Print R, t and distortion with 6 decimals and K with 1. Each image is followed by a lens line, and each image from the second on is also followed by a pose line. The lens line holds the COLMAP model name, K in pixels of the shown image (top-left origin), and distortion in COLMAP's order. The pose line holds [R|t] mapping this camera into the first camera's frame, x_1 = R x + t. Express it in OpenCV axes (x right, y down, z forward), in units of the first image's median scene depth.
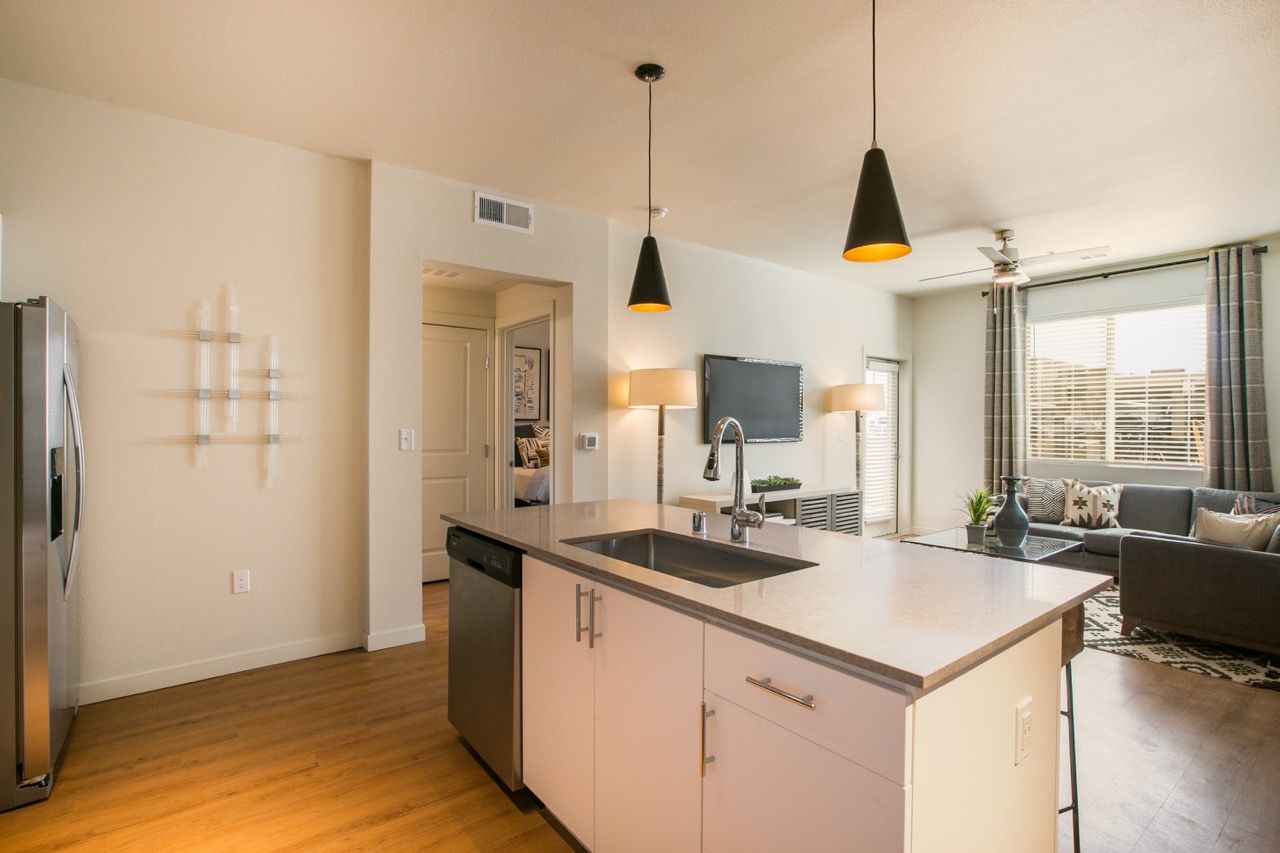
lens RADIAL K [[614.1, 0, 640.0], [0, 614.1, 426.5], [0, 0, 1]] dist [-0.049445, 0.017316]
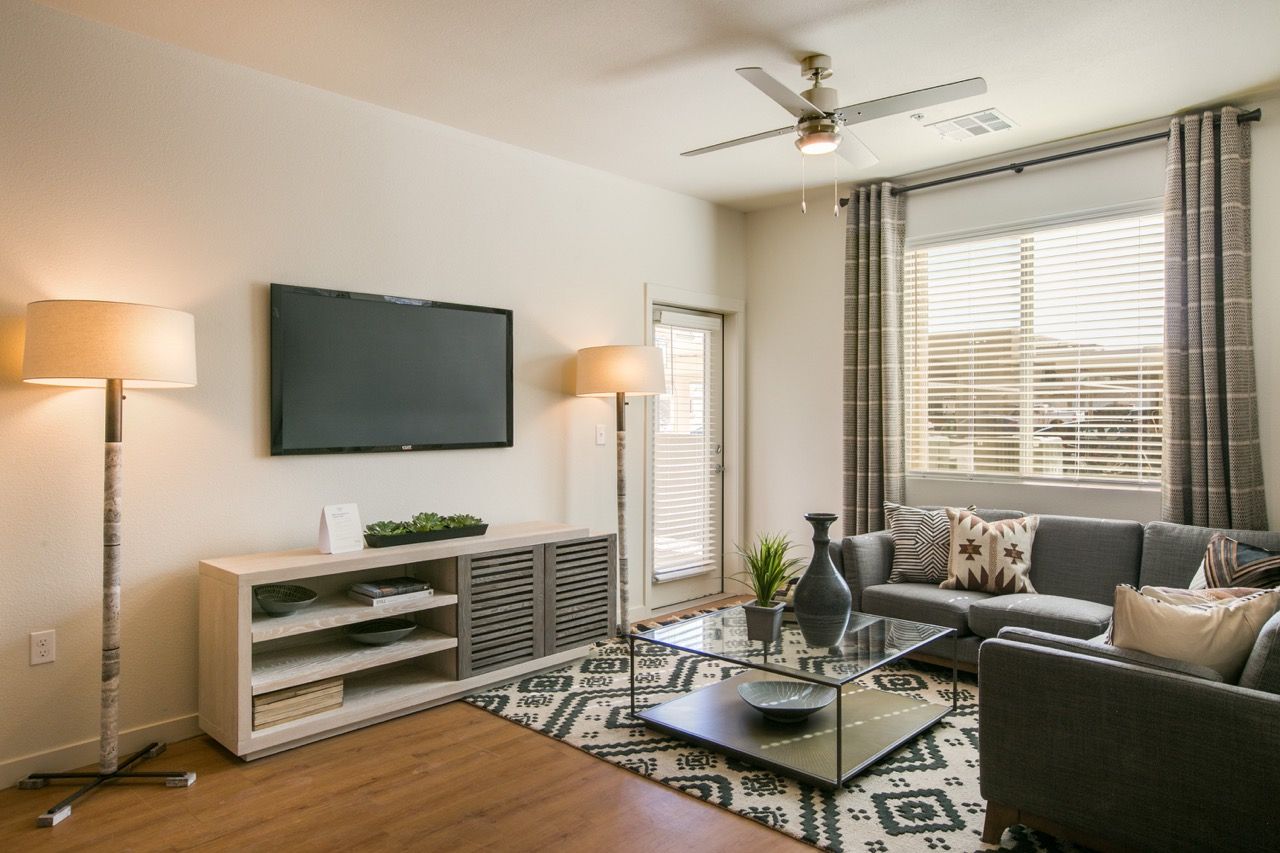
lens RADIAL K [[807.9, 0, 654.4], [0, 807.9, 421.8], [0, 0, 1]] dist [-0.040725, 0.055537]
pose [[0.988275, -0.004972, 0.152604, 0.331286], [0.004687, 0.999987, 0.002223, -0.000311], [-0.152613, -0.001481, 0.988285, 0.292220]]
